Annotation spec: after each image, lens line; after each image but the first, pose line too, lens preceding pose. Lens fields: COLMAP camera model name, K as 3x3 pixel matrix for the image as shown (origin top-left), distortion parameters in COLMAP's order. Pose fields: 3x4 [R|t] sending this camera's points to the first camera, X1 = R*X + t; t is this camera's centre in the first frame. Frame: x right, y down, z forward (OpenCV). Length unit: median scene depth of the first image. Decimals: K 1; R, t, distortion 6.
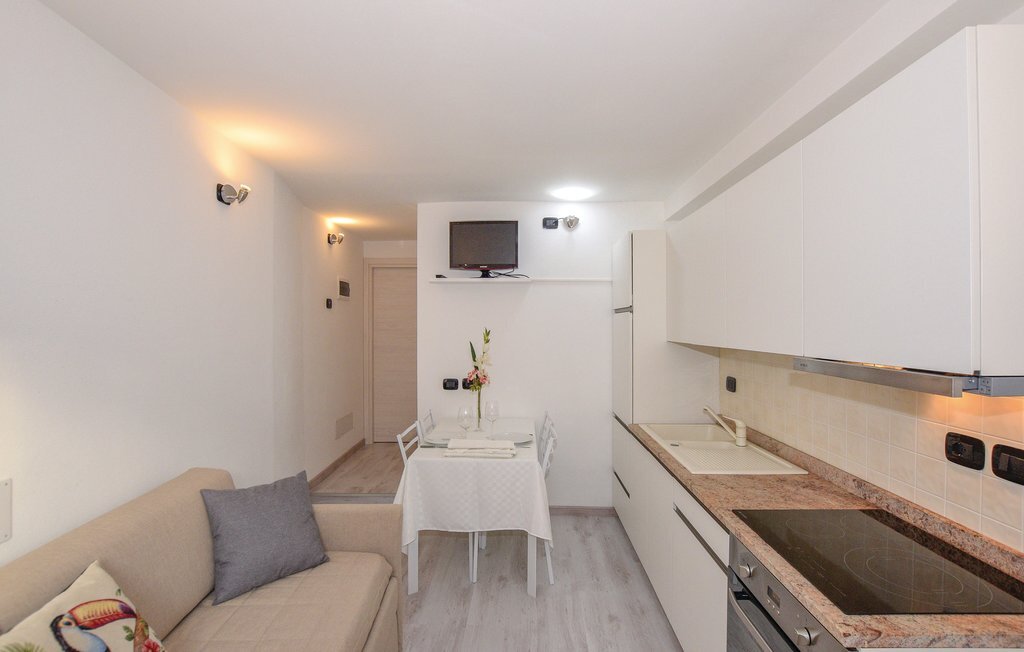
lens RADIAL K [[465.8, 0, 535.0], [0, 465.8, 330.0], [0, 0, 1]] dist [-0.036707, 0.006824]
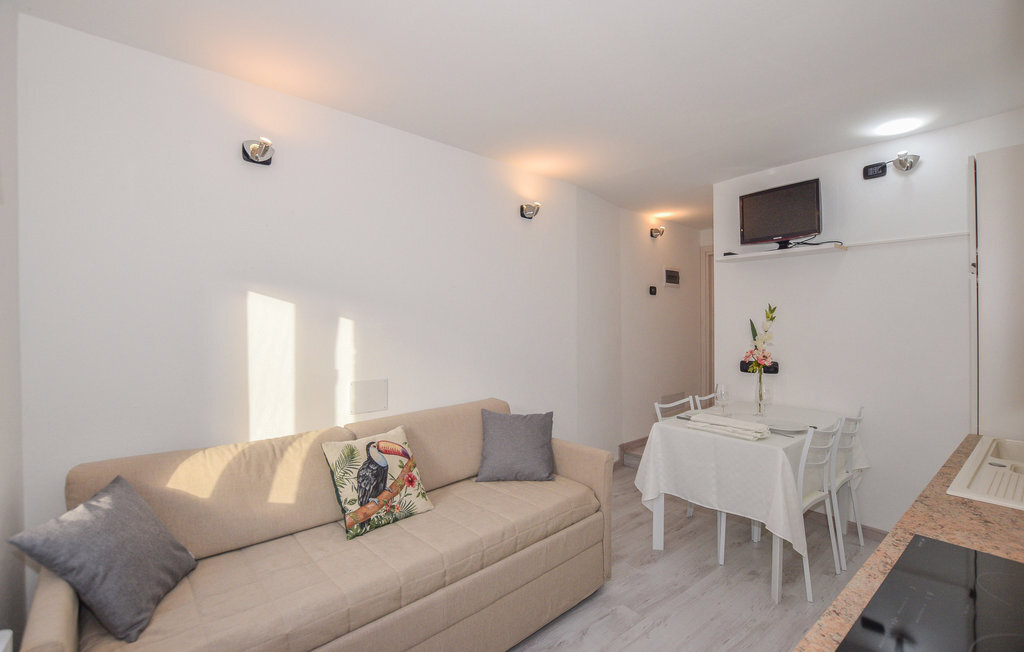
lens RADIAL K [[465.8, 0, 535.0], [0, 465.8, 330.0], [0, 0, 1]] dist [-0.036707, 0.006824]
pose [[0.646013, 0.001063, -0.763326, 0.372643], [0.004115, 0.999980, 0.004875, 0.051421], [0.763315, -0.006290, 0.645996, 0.085208]]
